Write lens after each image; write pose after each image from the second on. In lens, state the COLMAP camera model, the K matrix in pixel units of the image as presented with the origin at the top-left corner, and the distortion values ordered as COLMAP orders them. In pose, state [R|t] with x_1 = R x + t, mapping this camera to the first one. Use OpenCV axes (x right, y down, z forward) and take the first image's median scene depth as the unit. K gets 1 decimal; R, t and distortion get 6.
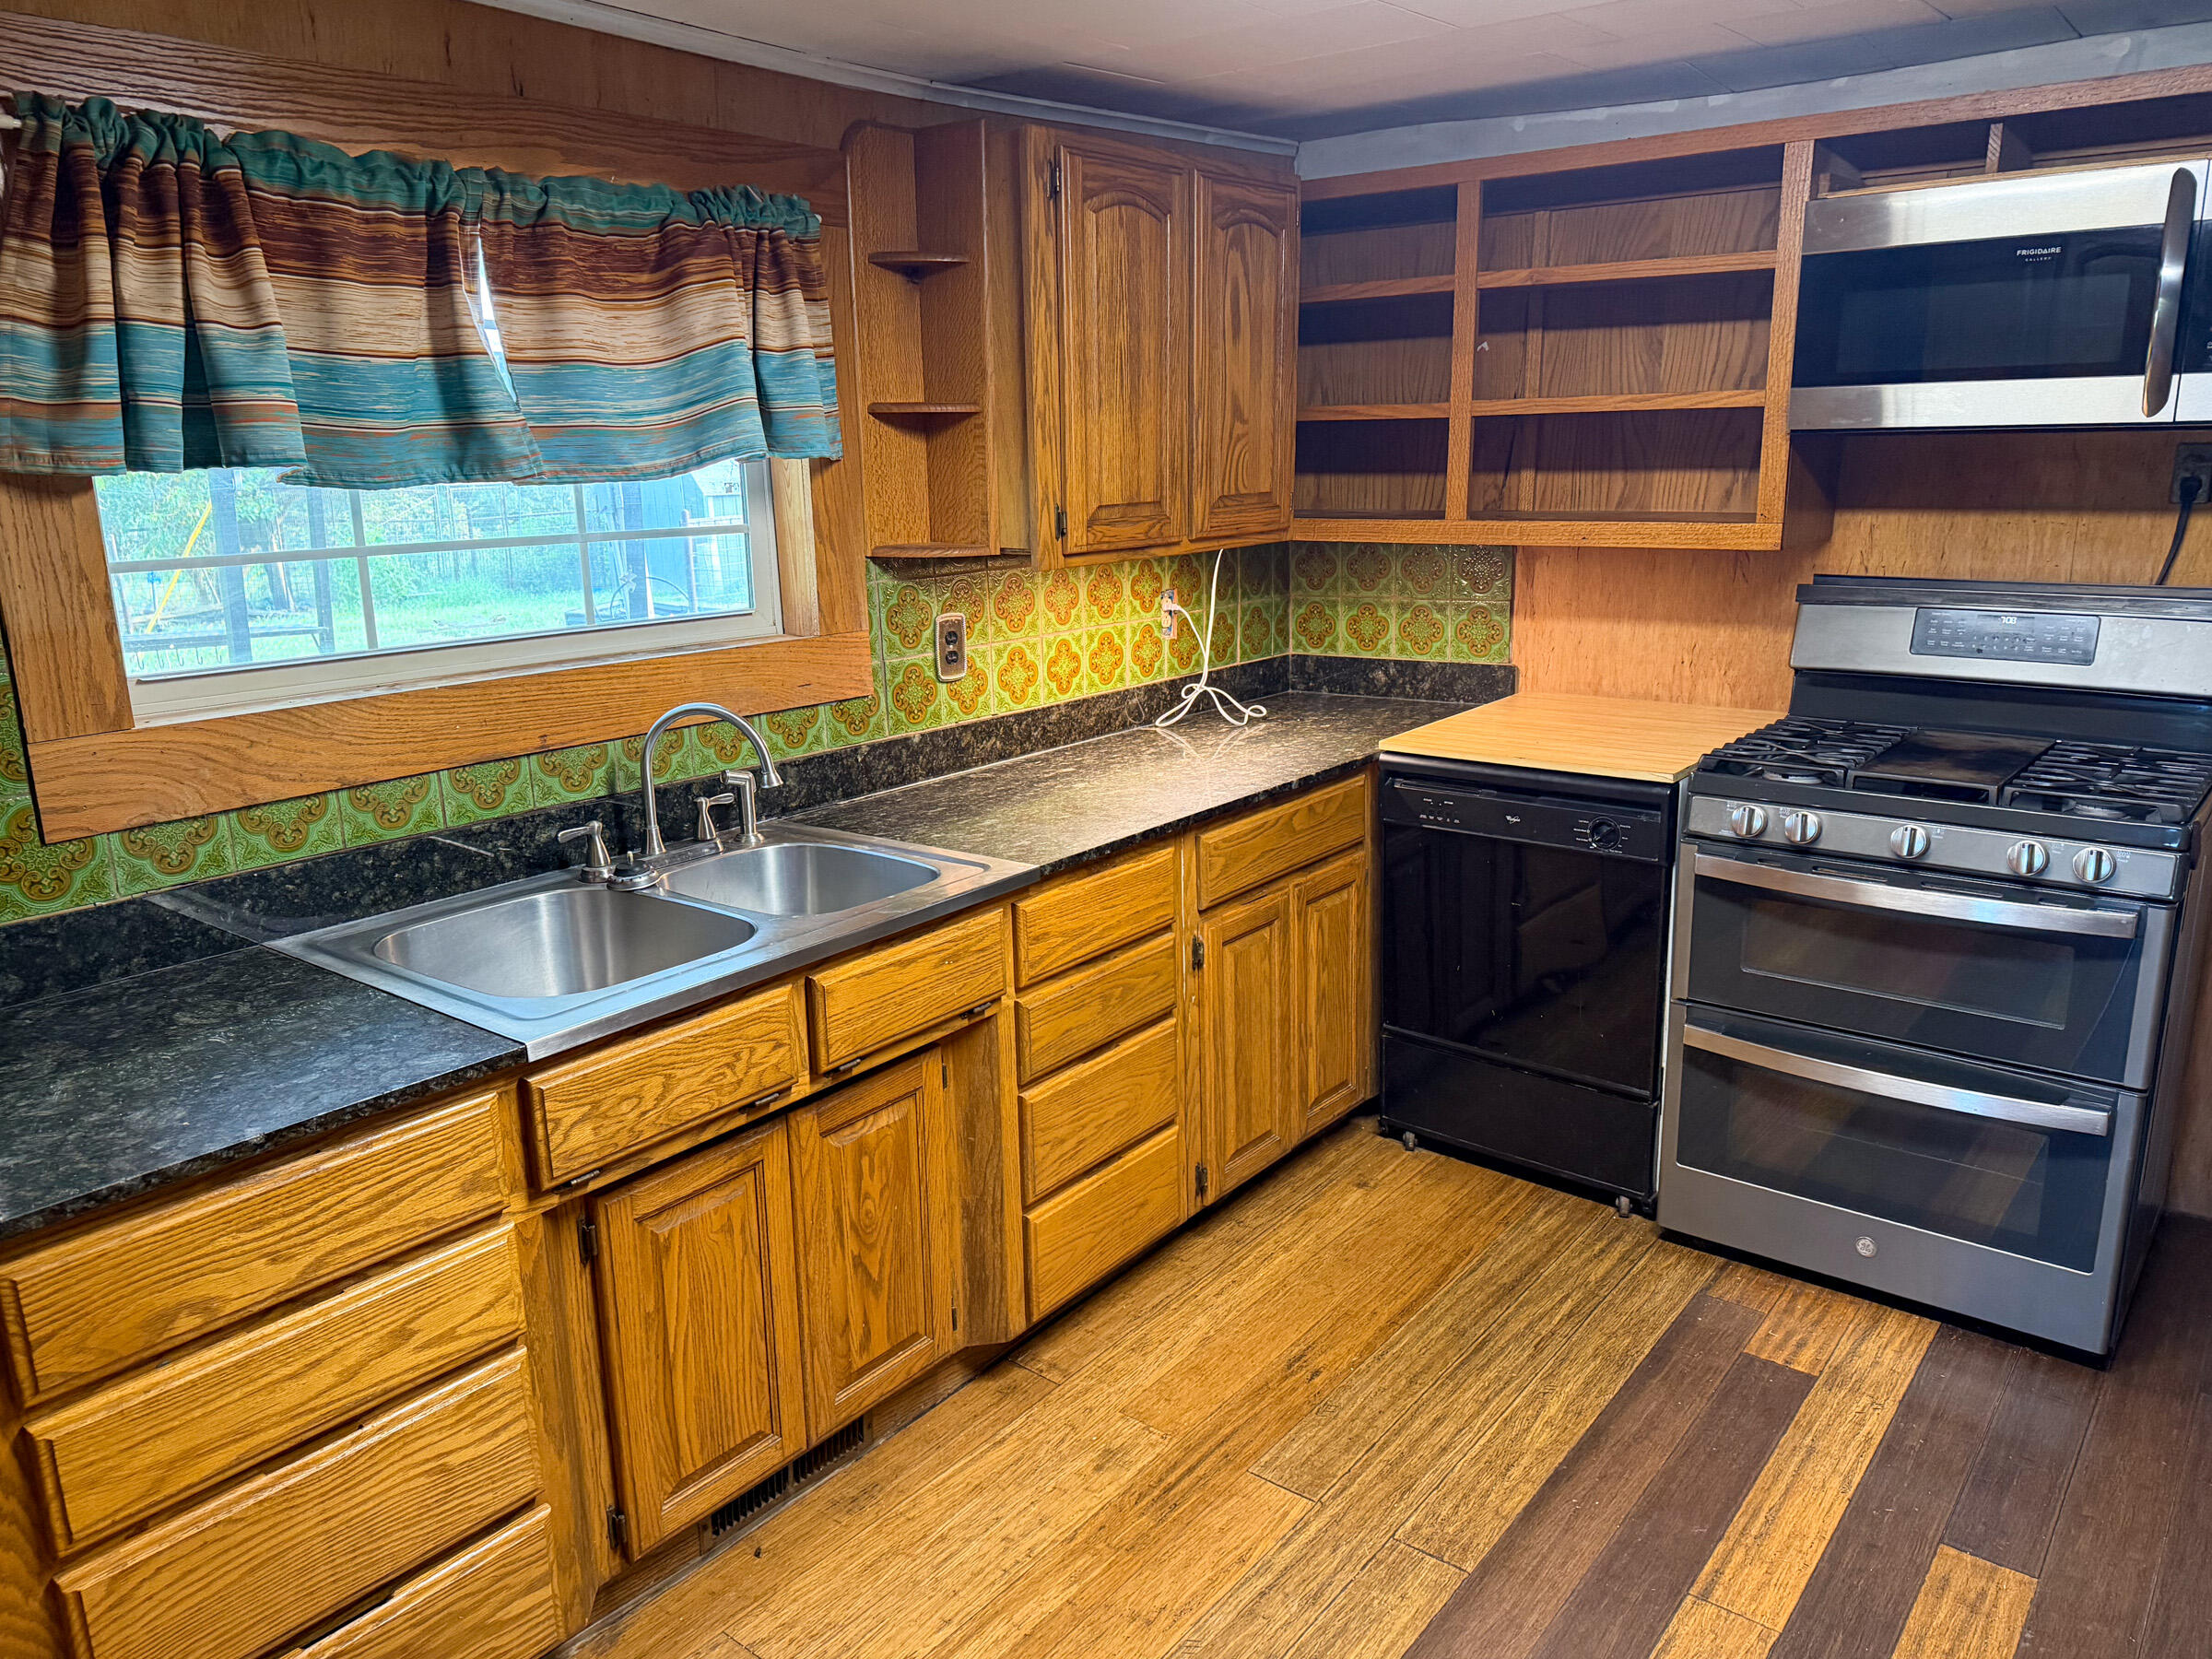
lens RADIAL K [[1567.0, 0, 1105.5], [0, 1567.0, 838.2], [0, 0, 1]] dist [0.094760, -0.119454]
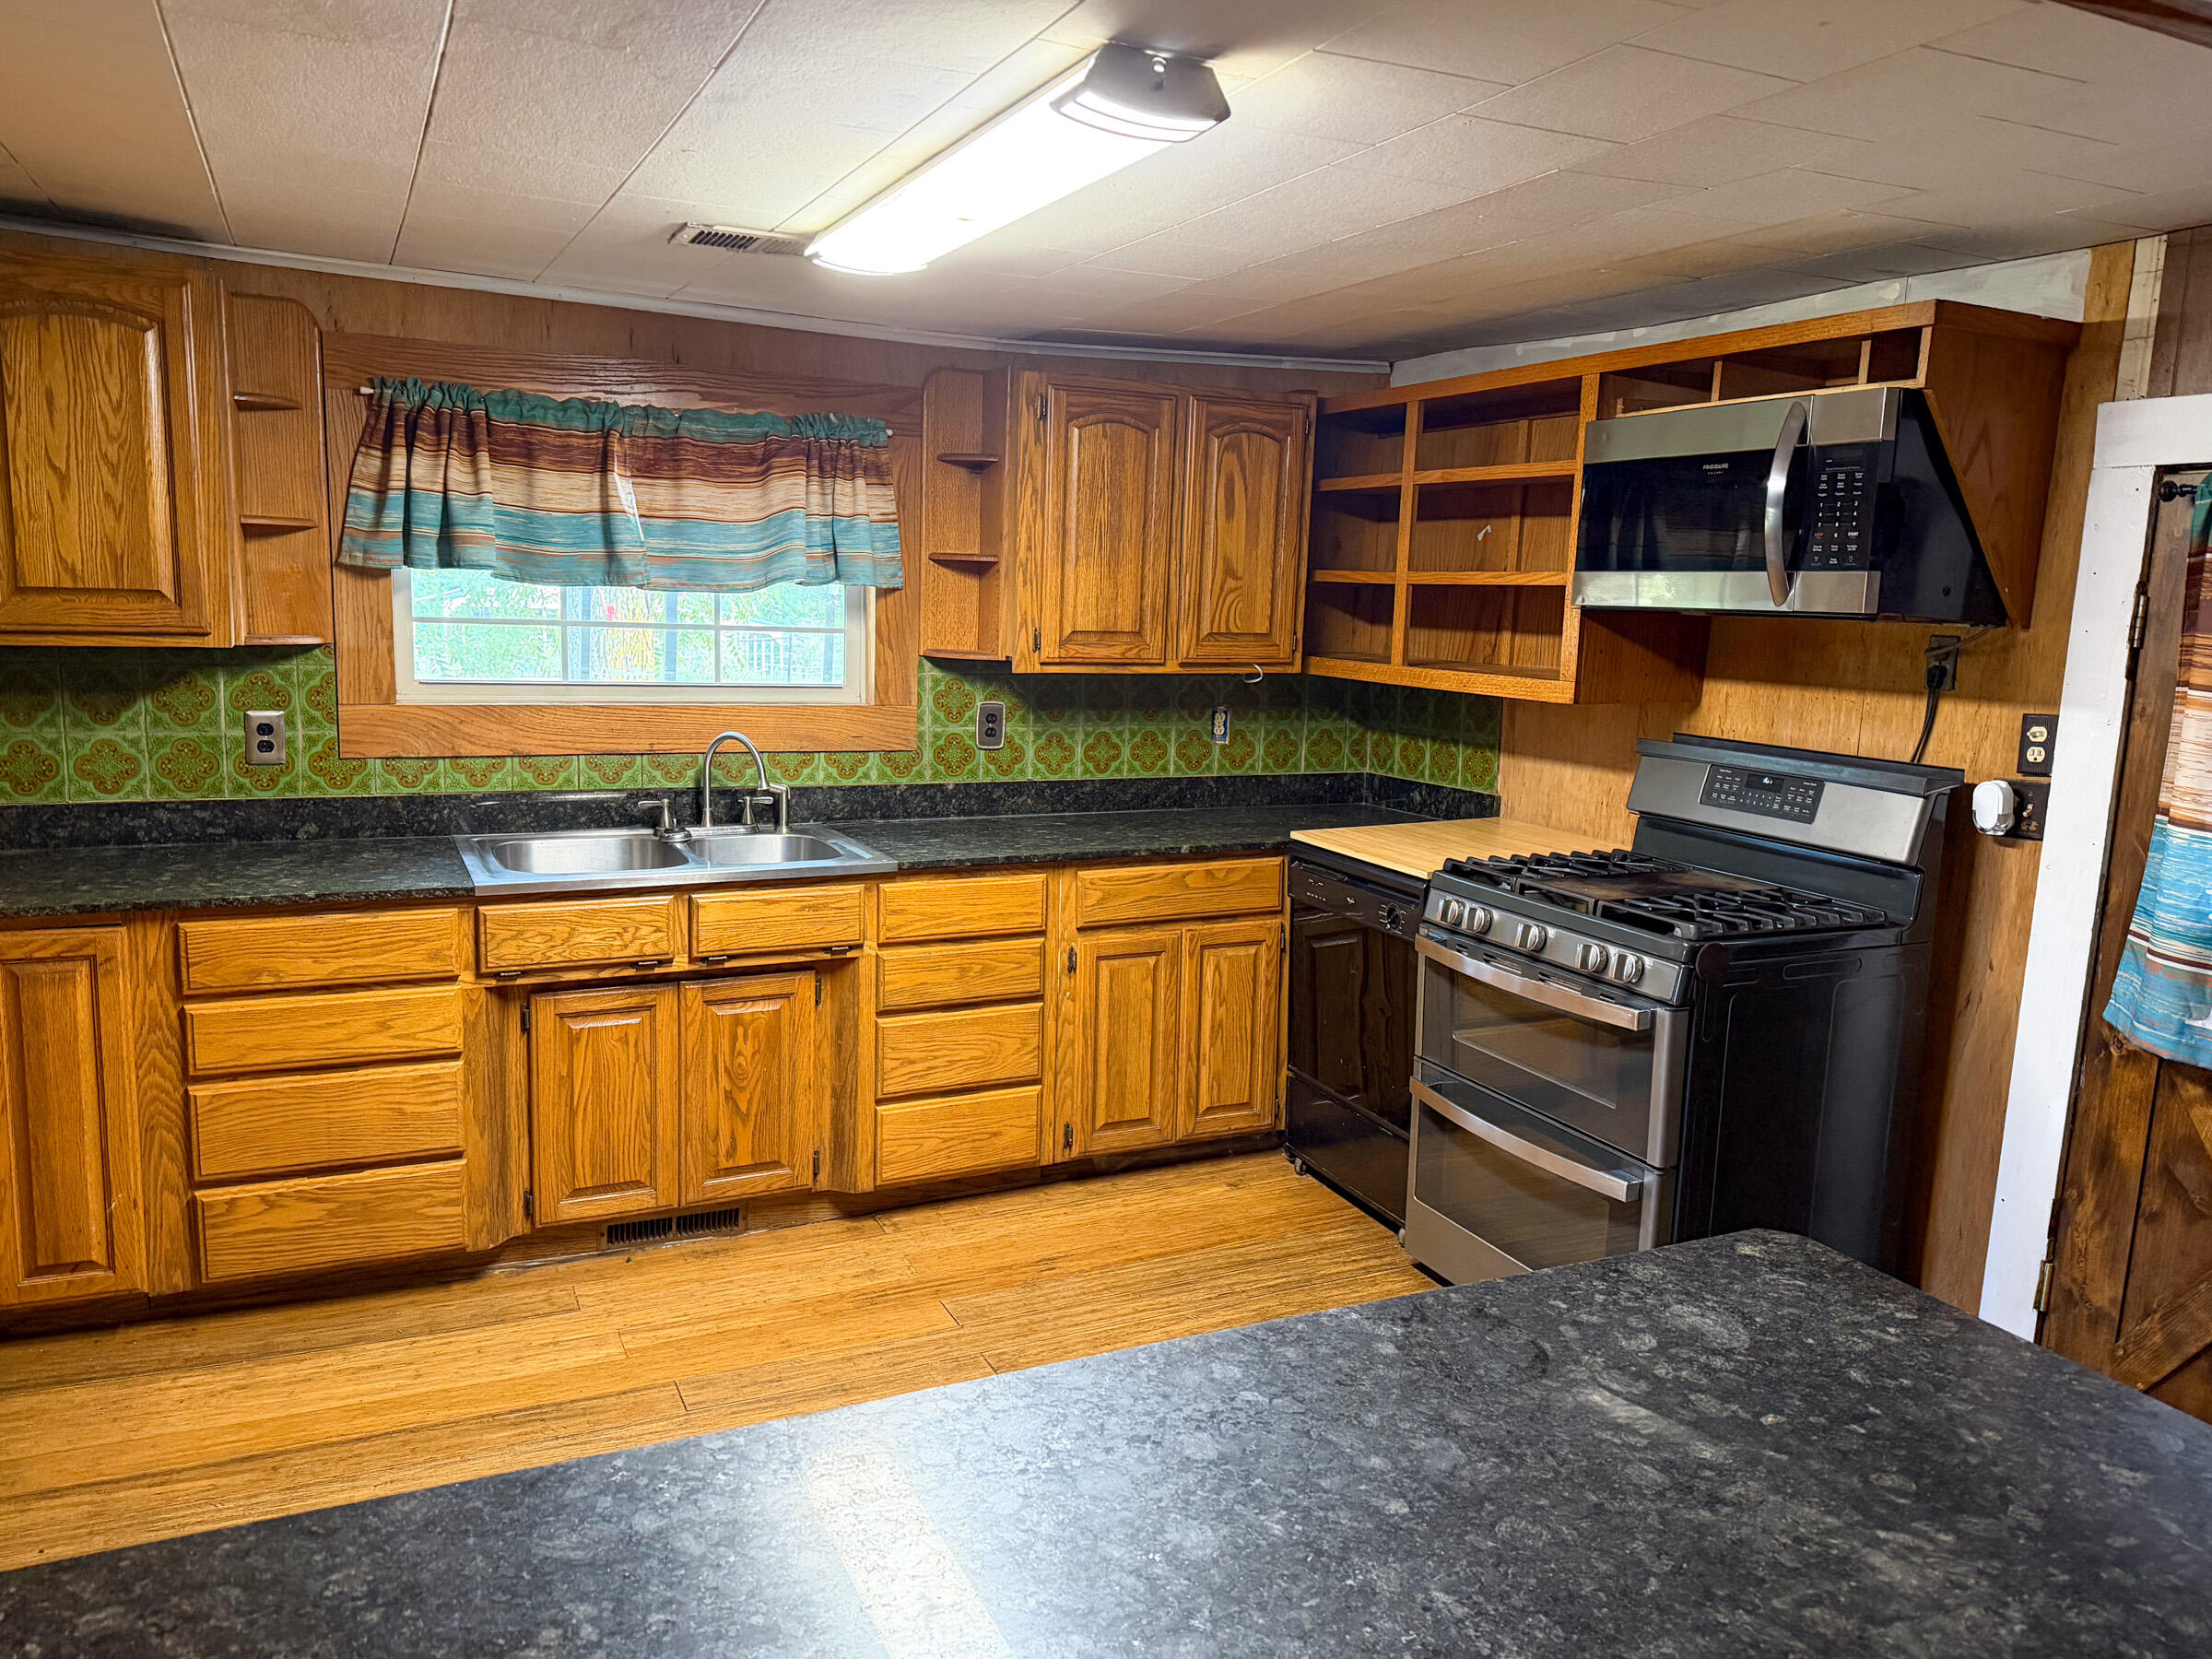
lens RADIAL K [[1567.0, 0, 1114.2], [0, 1567.0, 836.6], [0, 0, 1]] dist [0.094760, -0.119454]
pose [[0.897799, 0.117318, -0.424493, 0.762372], [-0.155743, 0.986161, -0.056847, 0.046903], [0.411949, 0.117149, 0.903645, -0.247701]]
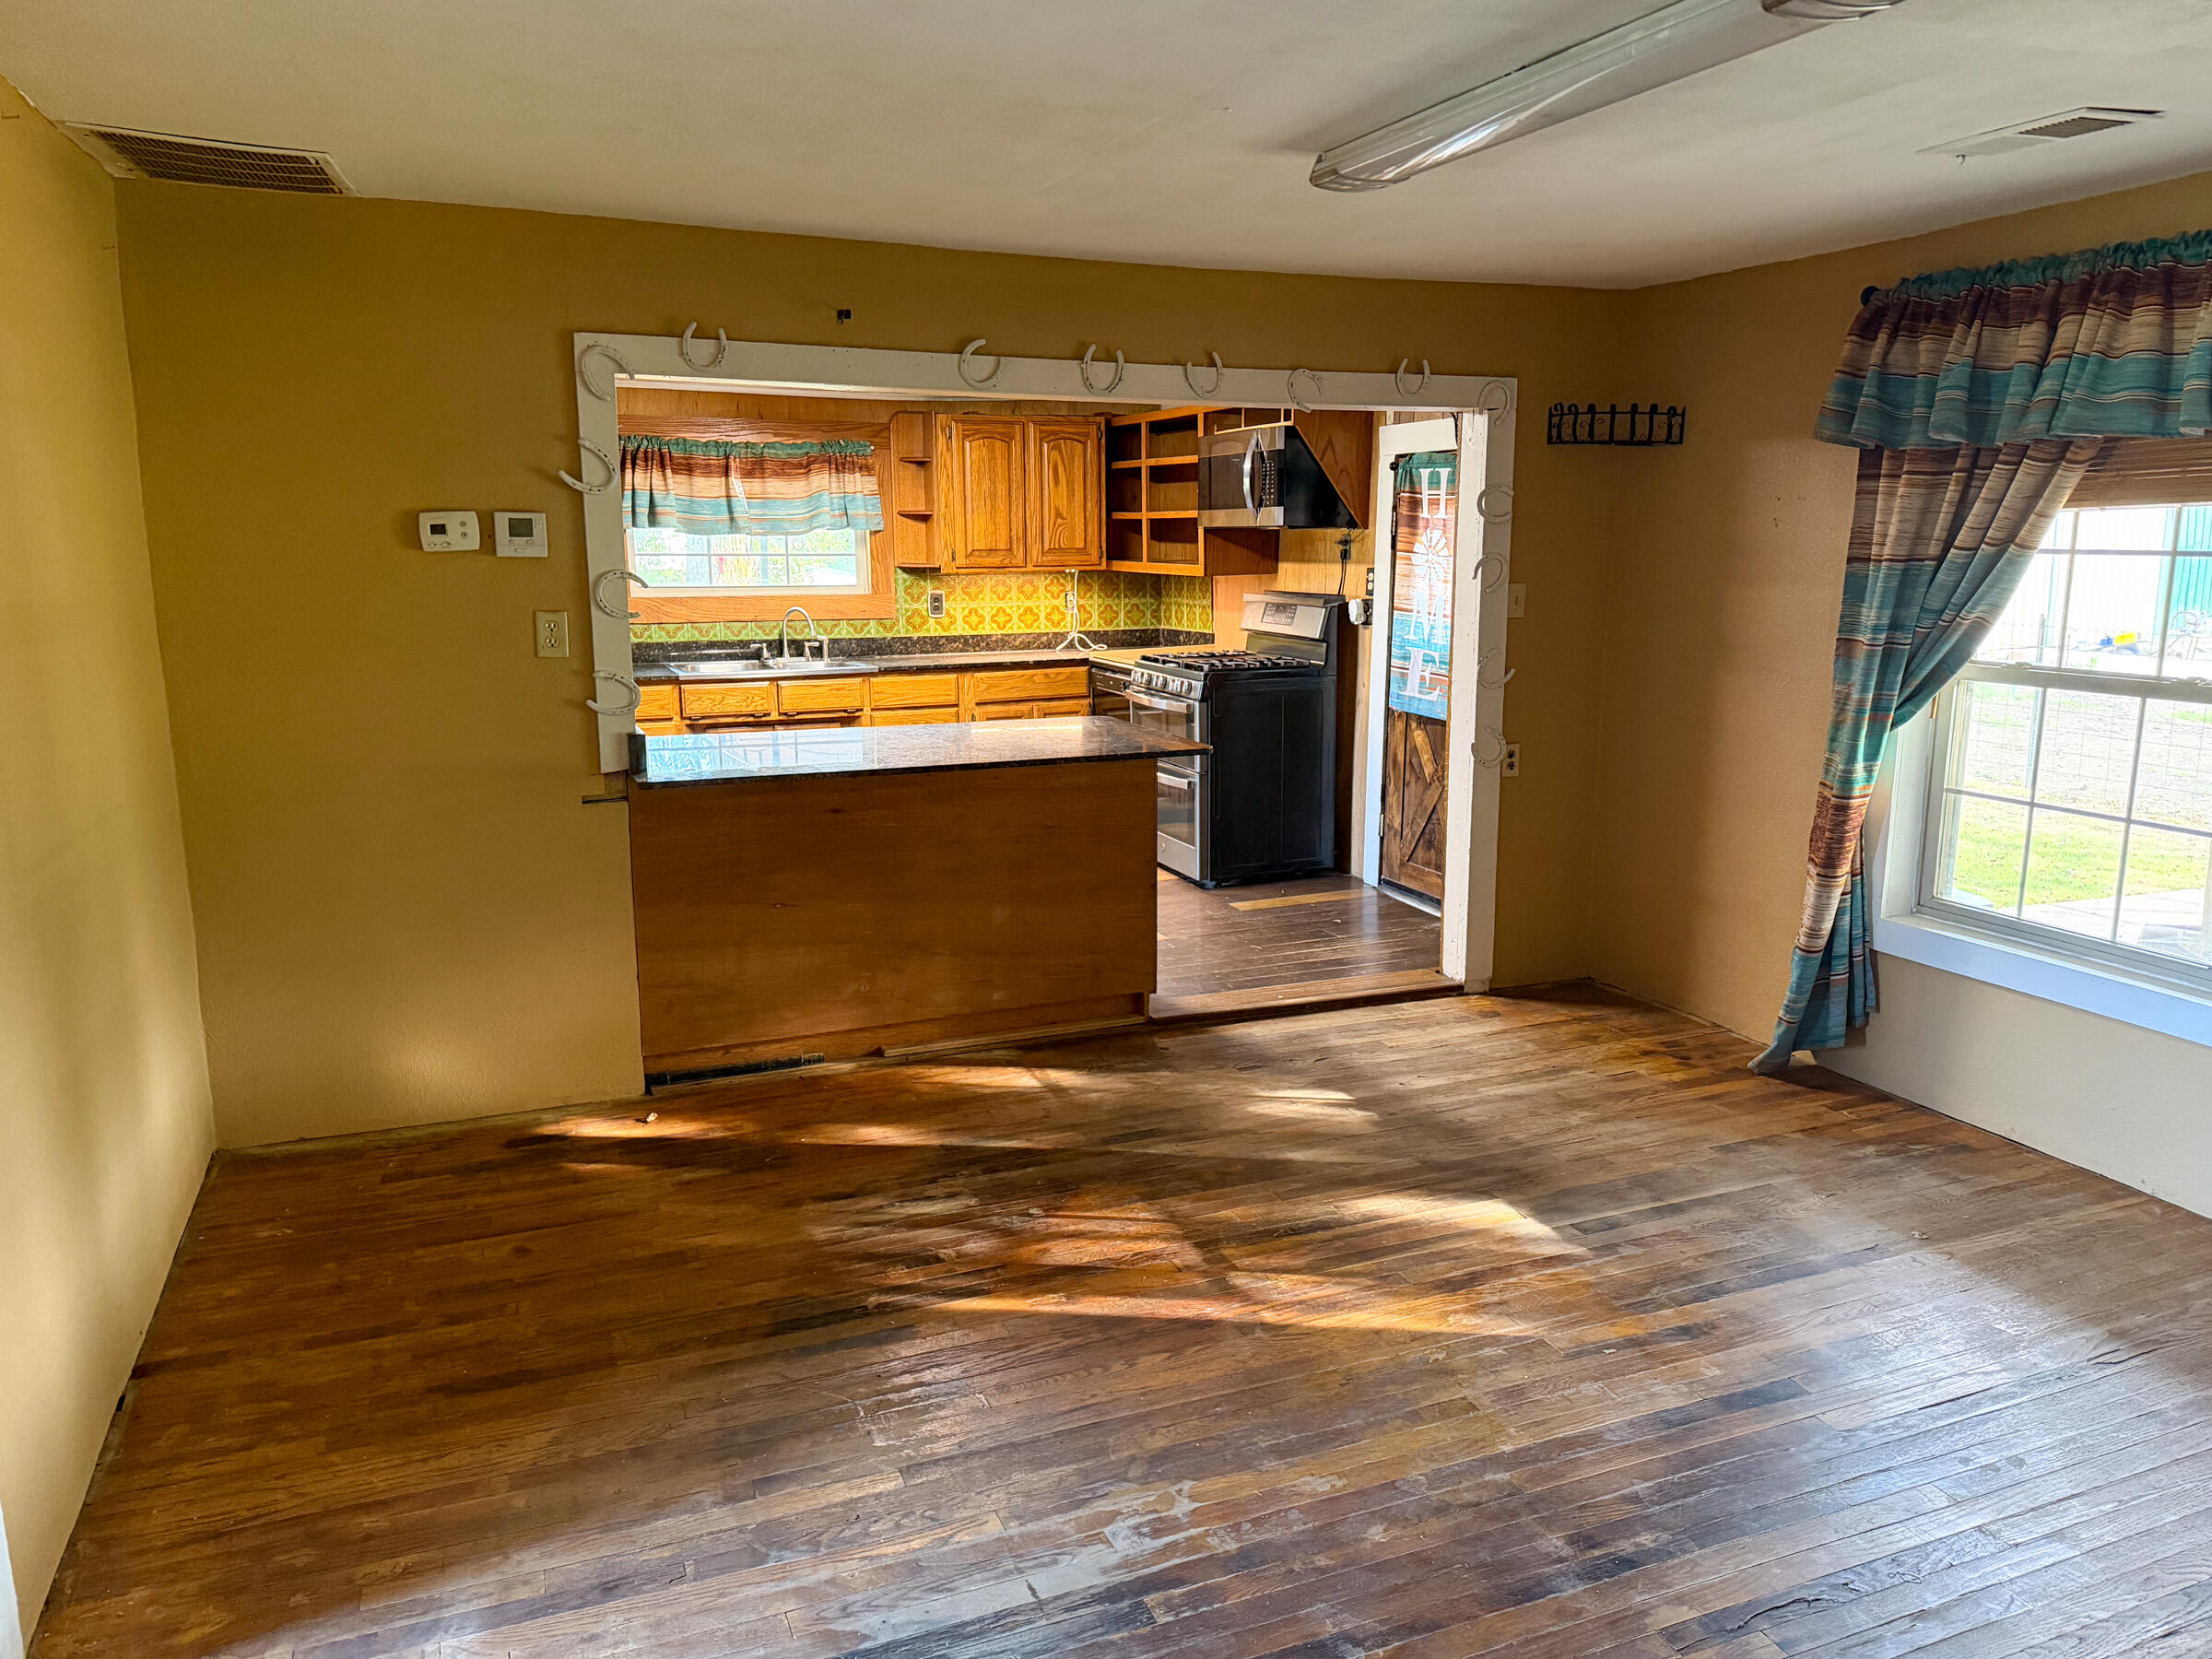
lens RADIAL K [[1567.0, 0, 1129.6], [0, 1567.0, 827.5], [0, 0, 1]] dist [0.094760, -0.119454]
pose [[0.877986, 0.103873, -0.467280, 1.792302], [-0.127250, 0.991695, -0.018647, 0.313985], [0.461462, 0.075834, 0.883913, -1.379324]]
